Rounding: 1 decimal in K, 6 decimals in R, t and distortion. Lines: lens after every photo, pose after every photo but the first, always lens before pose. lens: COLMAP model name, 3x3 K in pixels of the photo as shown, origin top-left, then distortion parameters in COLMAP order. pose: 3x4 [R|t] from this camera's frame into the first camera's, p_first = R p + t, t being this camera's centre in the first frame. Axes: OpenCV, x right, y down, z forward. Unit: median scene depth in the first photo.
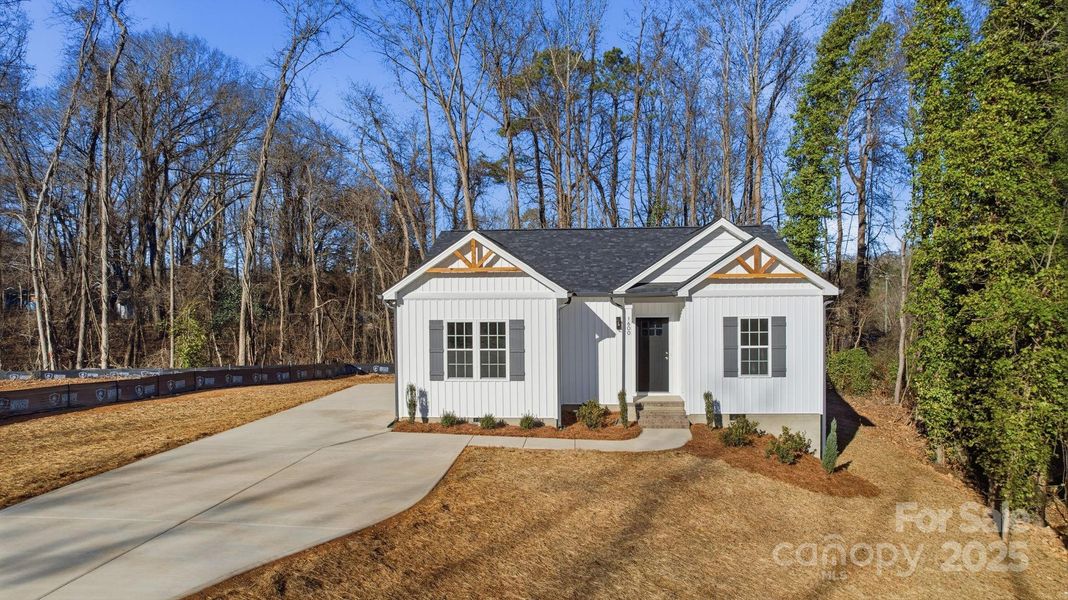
lens RADIAL K [[694.8, 0, 529.0], [0, 694.8, 295.5], [0, 0, 1]] dist [-0.080531, 0.070874]
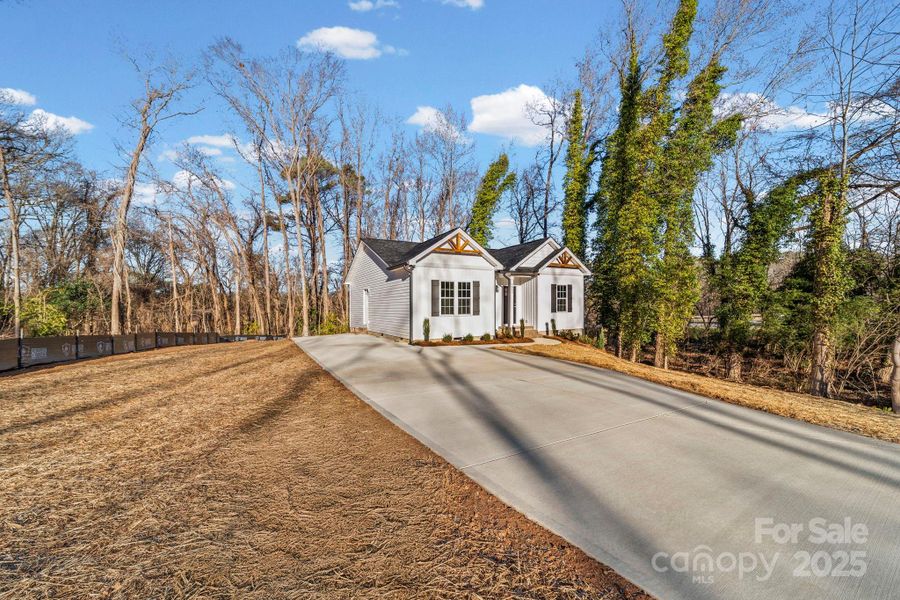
lens RADIAL K [[341.6, 0, 450.4], [0, 341.6, 305.1], [0, 0, 1]] dist [0.000502, 0.000037]
pose [[0.835742, -0.000878, 0.549122, -0.545590], [0.005223, 0.999966, -0.006349, 0.100259], [-0.549098, 0.008174, 0.835718, 0.300319]]
